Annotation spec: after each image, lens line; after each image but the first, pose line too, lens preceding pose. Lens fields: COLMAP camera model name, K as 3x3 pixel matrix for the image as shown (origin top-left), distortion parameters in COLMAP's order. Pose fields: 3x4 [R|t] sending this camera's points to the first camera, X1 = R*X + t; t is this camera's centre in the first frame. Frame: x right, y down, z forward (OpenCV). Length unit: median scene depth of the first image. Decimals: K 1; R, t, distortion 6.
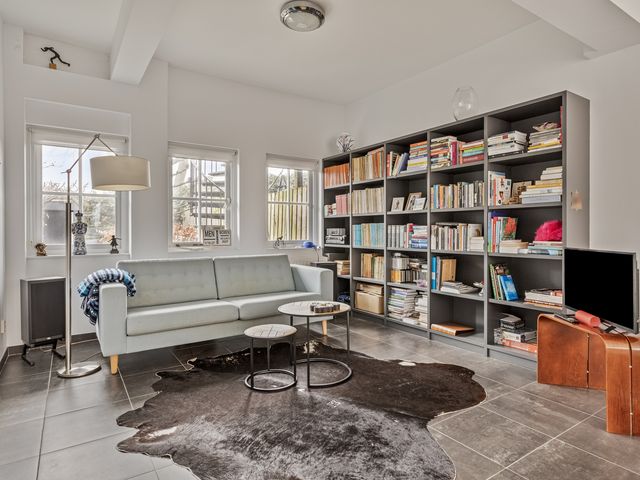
lens RADIAL K [[383.4, 0, 322.0], [0, 383.4, 234.7], [0, 0, 1]] dist [-0.001152, -0.001224]
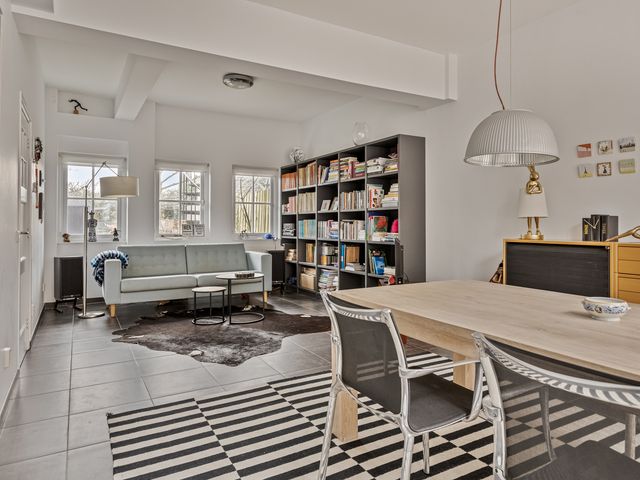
lens RADIAL K [[432.6, 0, 323.3], [0, 432.6, 221.1], [0, 0, 1]] dist [-0.005080, -0.000151]
pose [[0.997619, 0.002080, -0.068935, 0.337567], [-0.003428, 0.999805, -0.019445, 0.004268], [0.068881, 0.019635, 0.997432, -0.547313]]
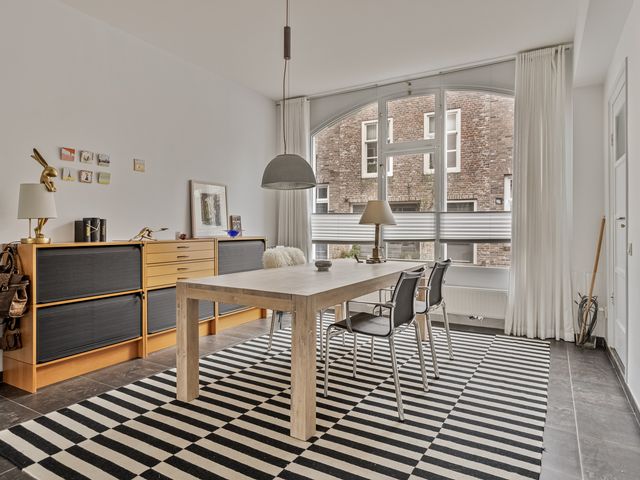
lens RADIAL K [[383.4, 0, 322.6], [0, 383.4, 237.2], [0, 0, 1]] dist [-0.001152, -0.001224]
pose [[-0.431091, -0.020476, 0.902076, -1.540040], [0.017232, 0.999373, 0.030919, -0.016389], [-0.902144, 0.028874, -0.430468, 2.468706]]
